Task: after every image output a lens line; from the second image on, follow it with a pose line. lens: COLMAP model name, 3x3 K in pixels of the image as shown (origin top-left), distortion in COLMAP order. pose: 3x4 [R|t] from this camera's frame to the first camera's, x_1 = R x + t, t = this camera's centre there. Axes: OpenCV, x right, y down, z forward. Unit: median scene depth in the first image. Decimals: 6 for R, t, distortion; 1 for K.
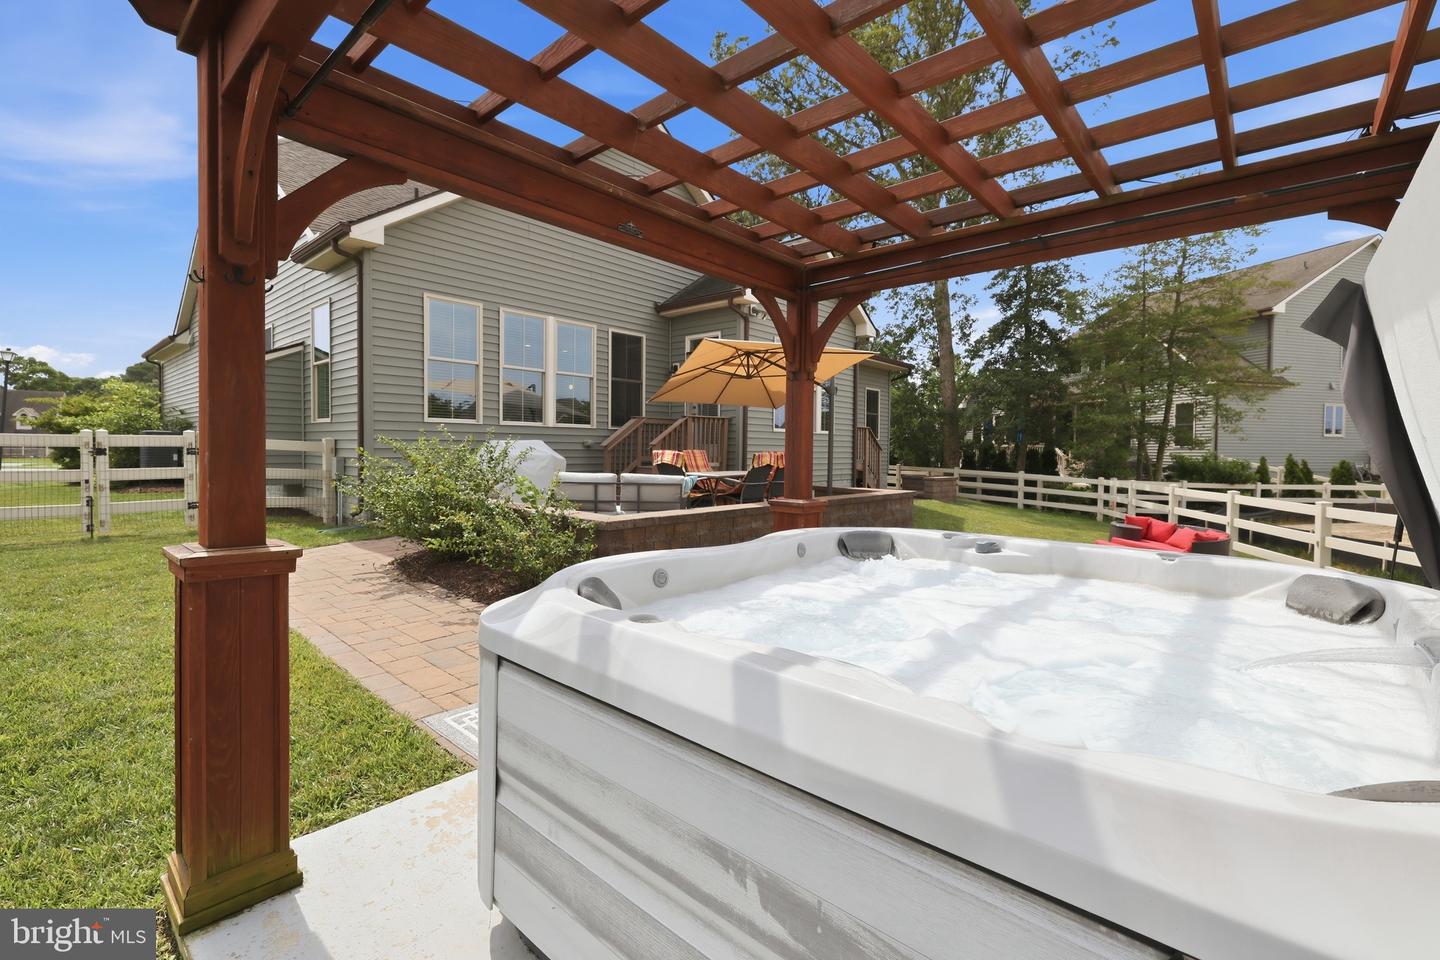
lens RADIAL K [[621.3, 0, 711.5], [0, 621.3, 450.5], [0, 0, 1]] dist [-0.000805, -0.000688]
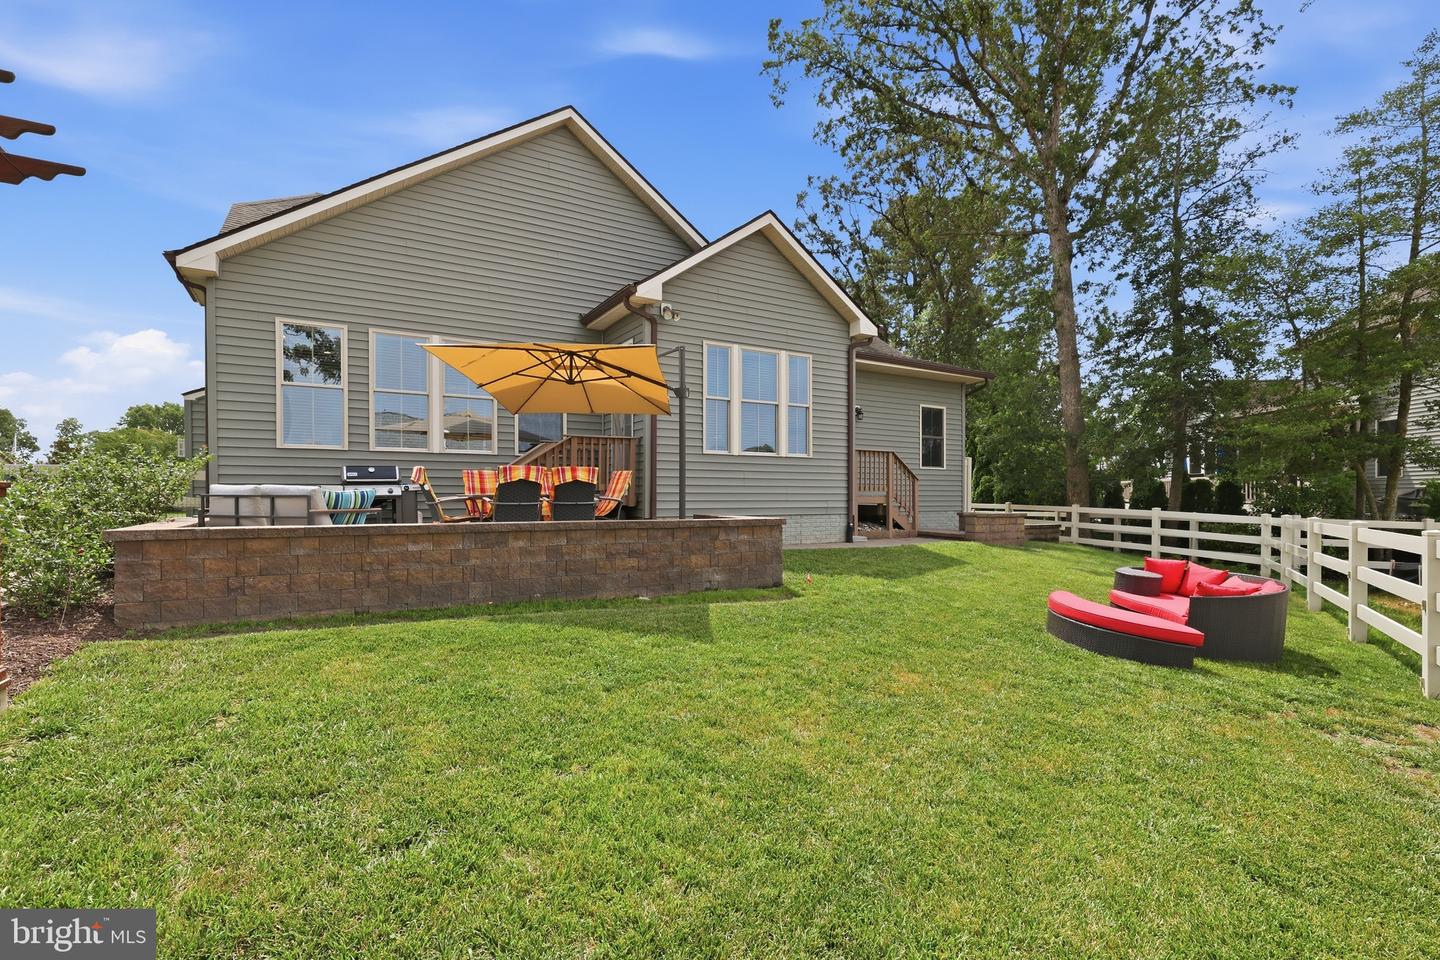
lens RADIAL K [[652.8, 0, 720.7], [0, 652.8, 488.9], [0, 0, 1]] dist [0.001051, 0.000099]
pose [[0.951899, -0.016043, -0.305992, 0.271387], [0.009878, 0.999716, -0.021686, 0.025142], [0.306253, 0.017620, 0.951787, 0.117806]]
